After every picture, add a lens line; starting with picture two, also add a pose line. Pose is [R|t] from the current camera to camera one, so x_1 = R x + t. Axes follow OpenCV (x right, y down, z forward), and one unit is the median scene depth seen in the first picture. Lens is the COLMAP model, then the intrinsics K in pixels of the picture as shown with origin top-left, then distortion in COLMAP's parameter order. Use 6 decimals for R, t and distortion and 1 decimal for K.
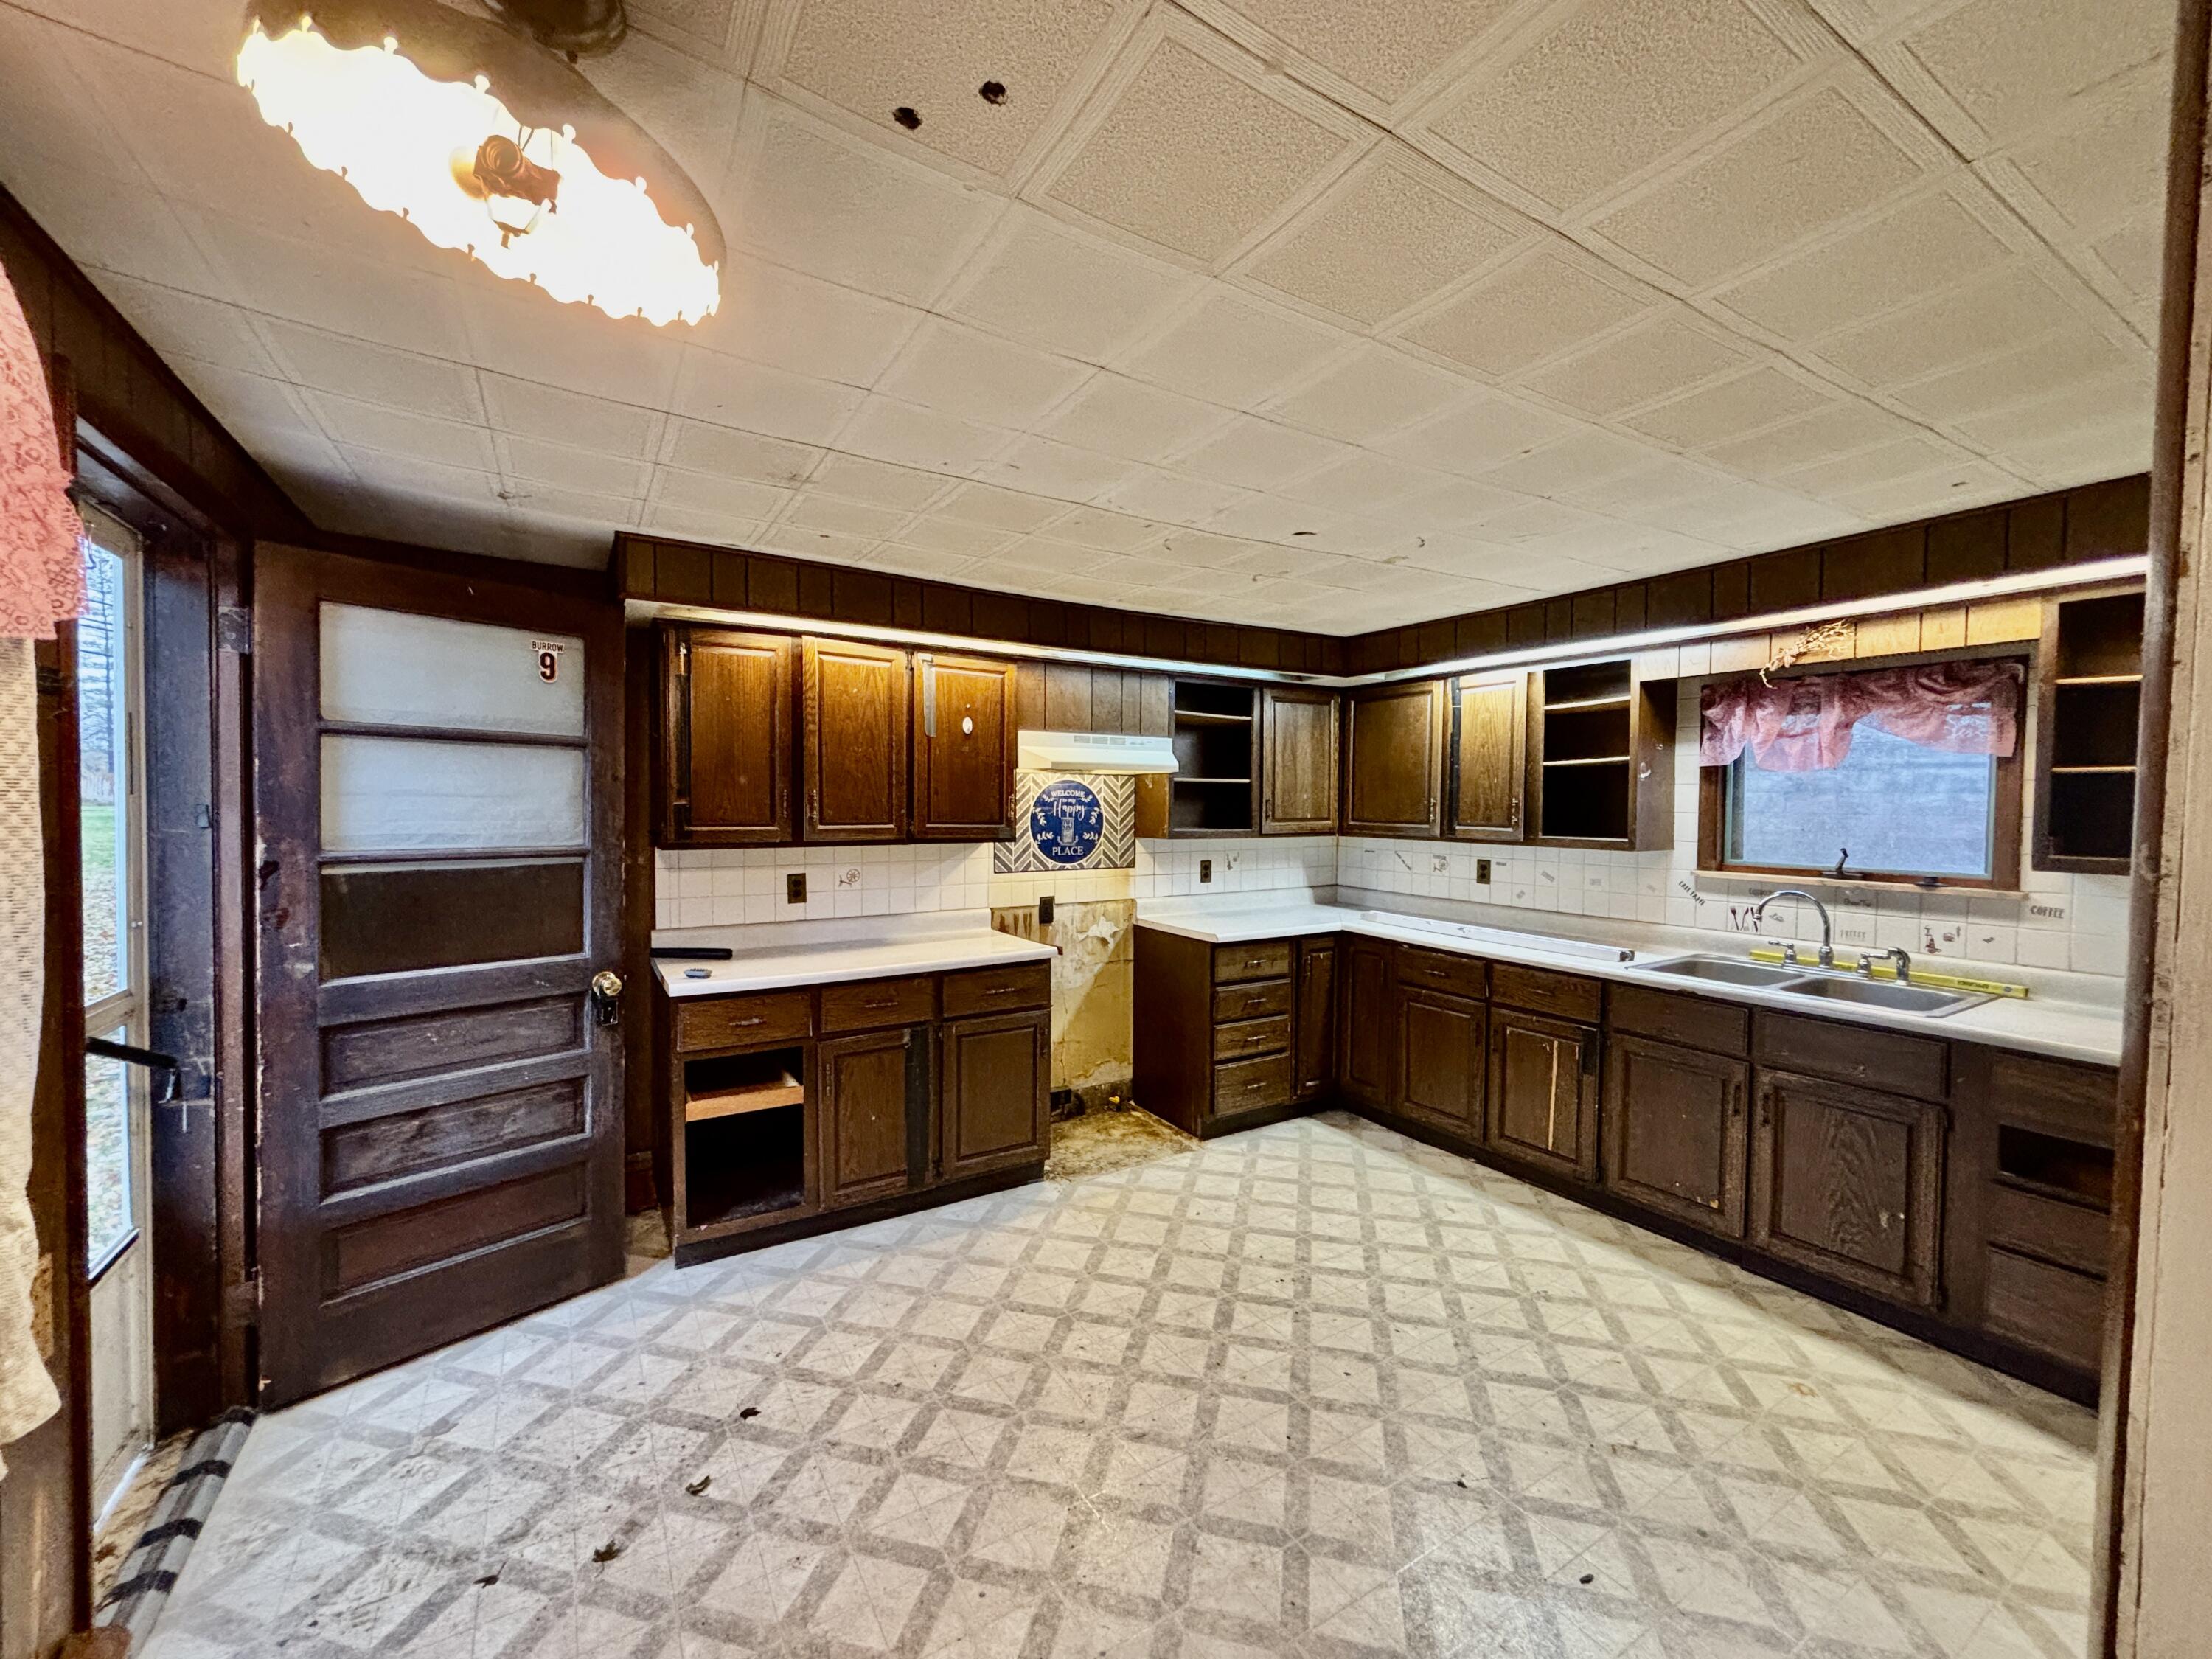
lens RADIAL K [[891.8, 0, 1105.7], [0, 891.8, 827.9], [0, 0, 1]] dist [0.014673, 0.000315]
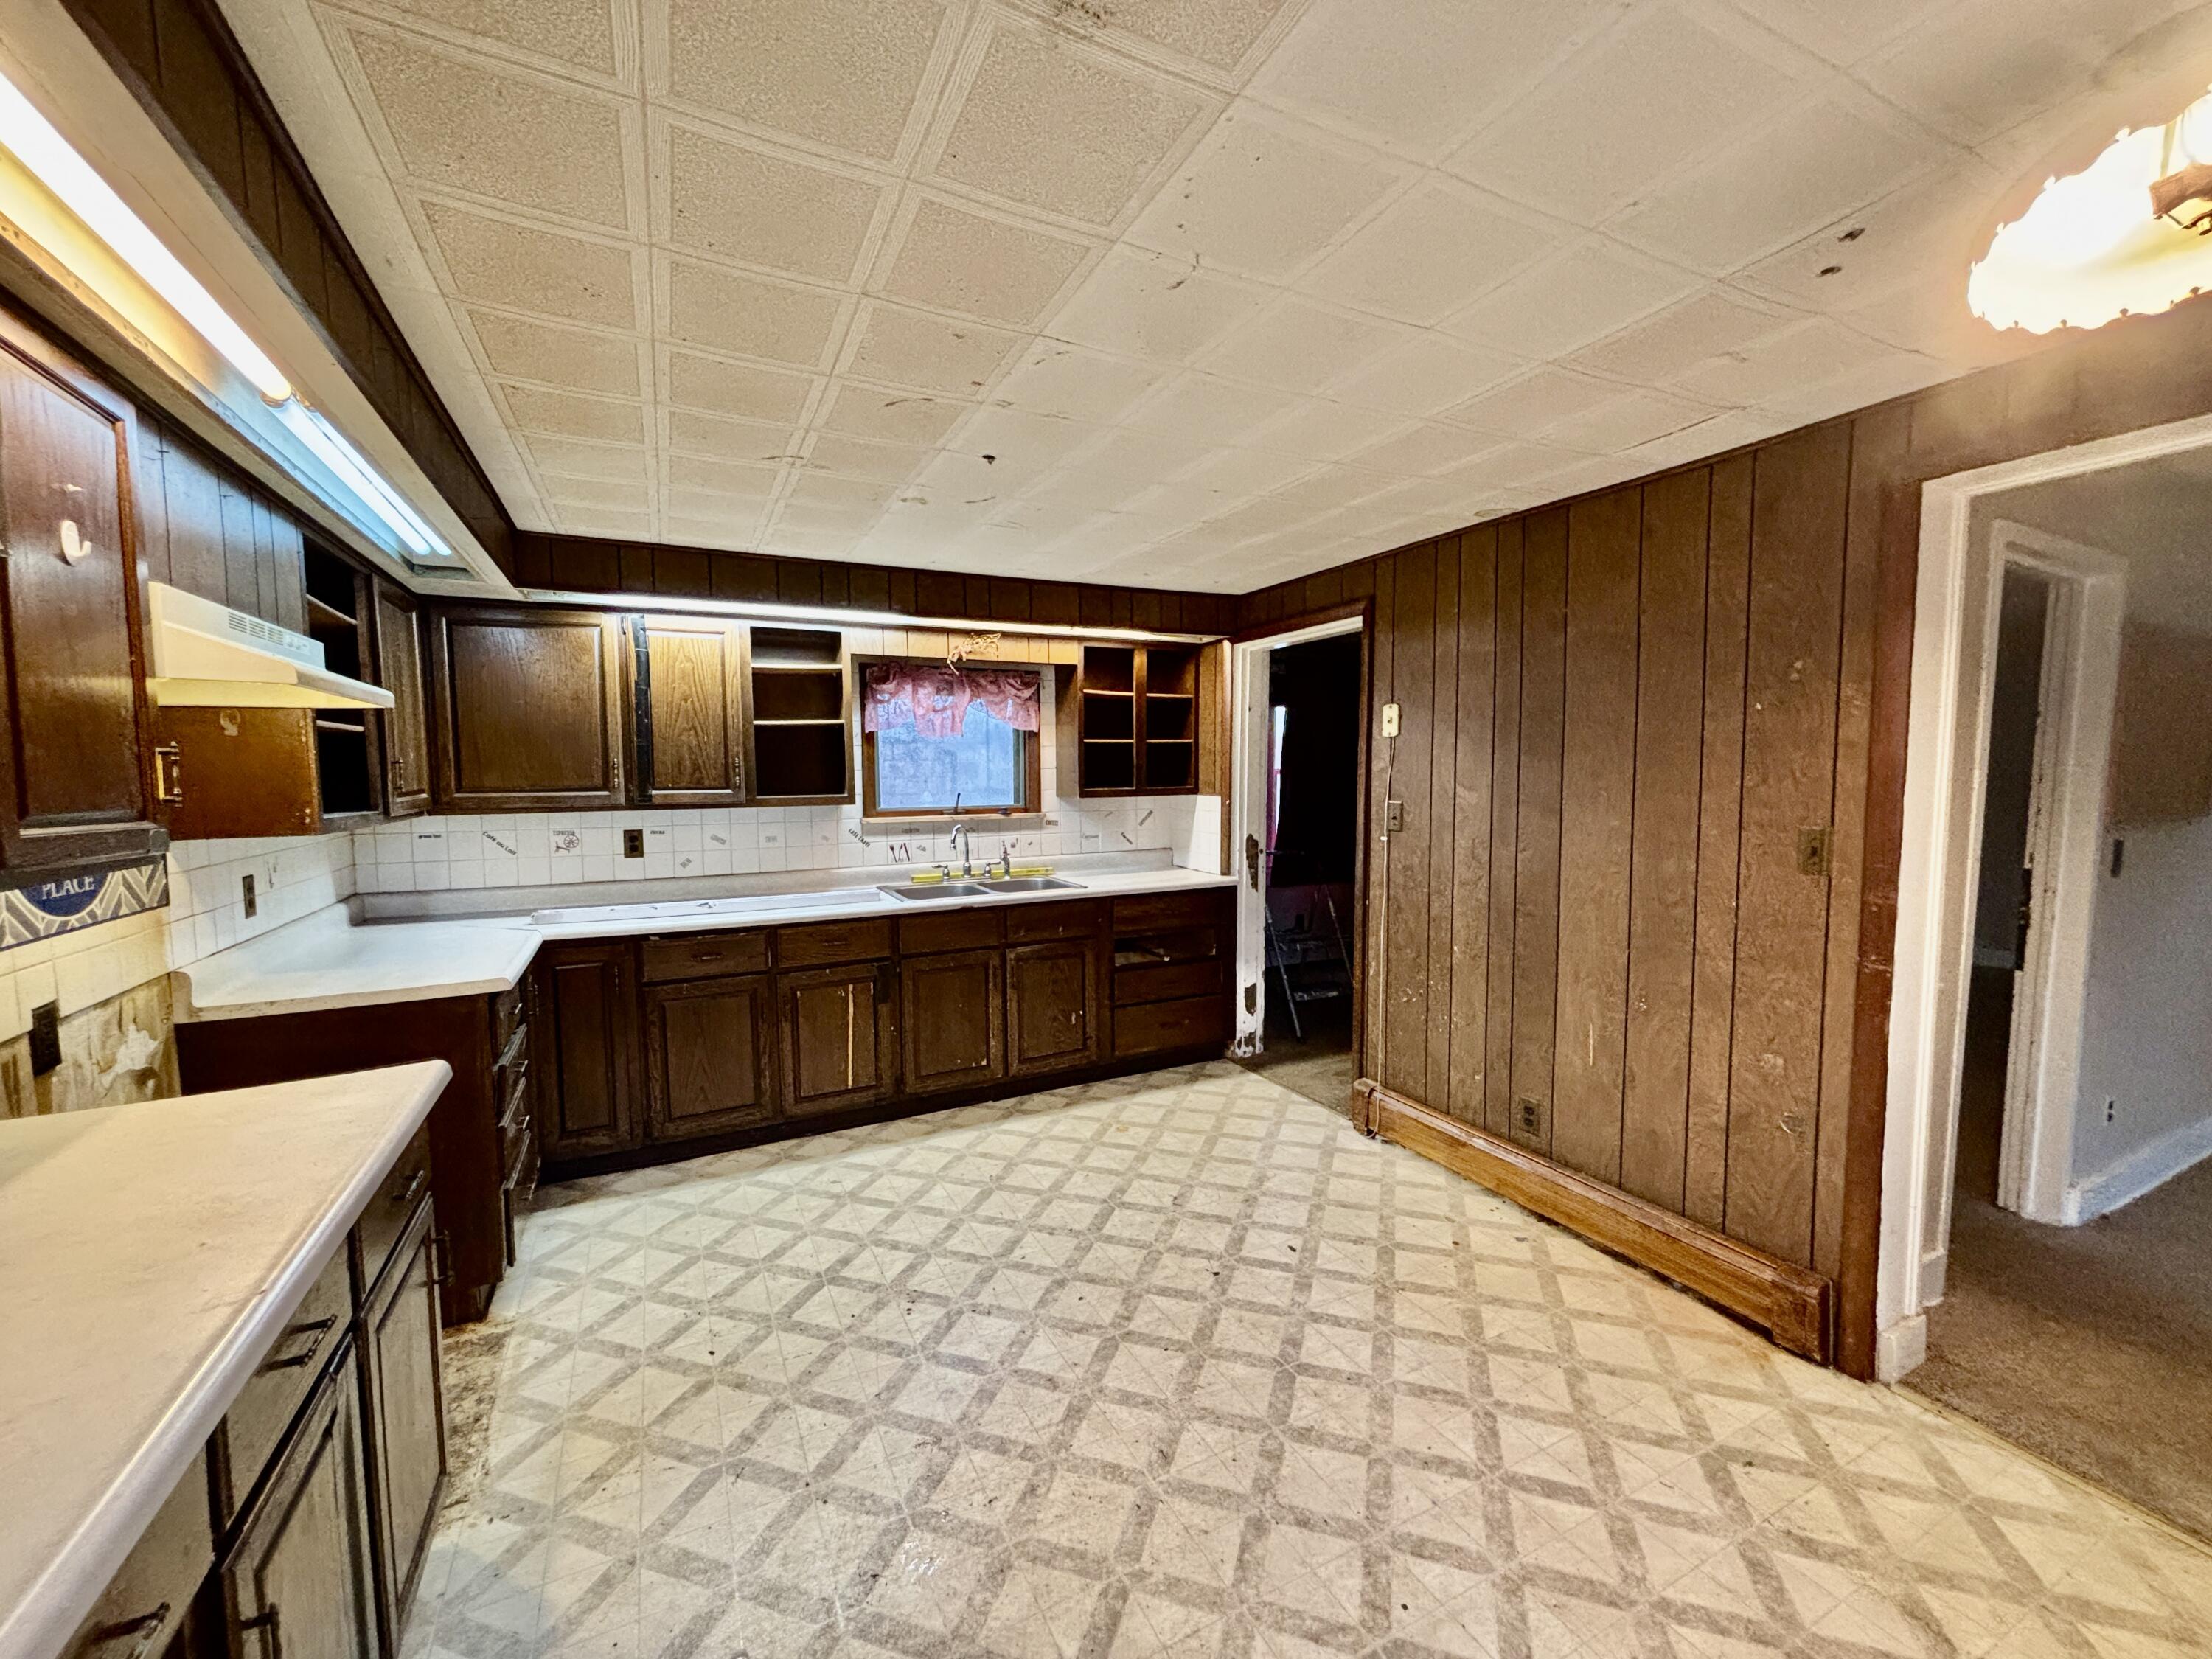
lens RADIAL K [[891.8, 0, 1104.8], [0, 891.8, 830.3], [0, 0, 1]] dist [0.014673, 0.000315]
pose [[0.095450, -0.079944, 0.992219, -0.543339], [0.040203, 0.996266, 0.076403, -0.016252], [-0.994622, 0.032598, 0.098307, 0.630112]]
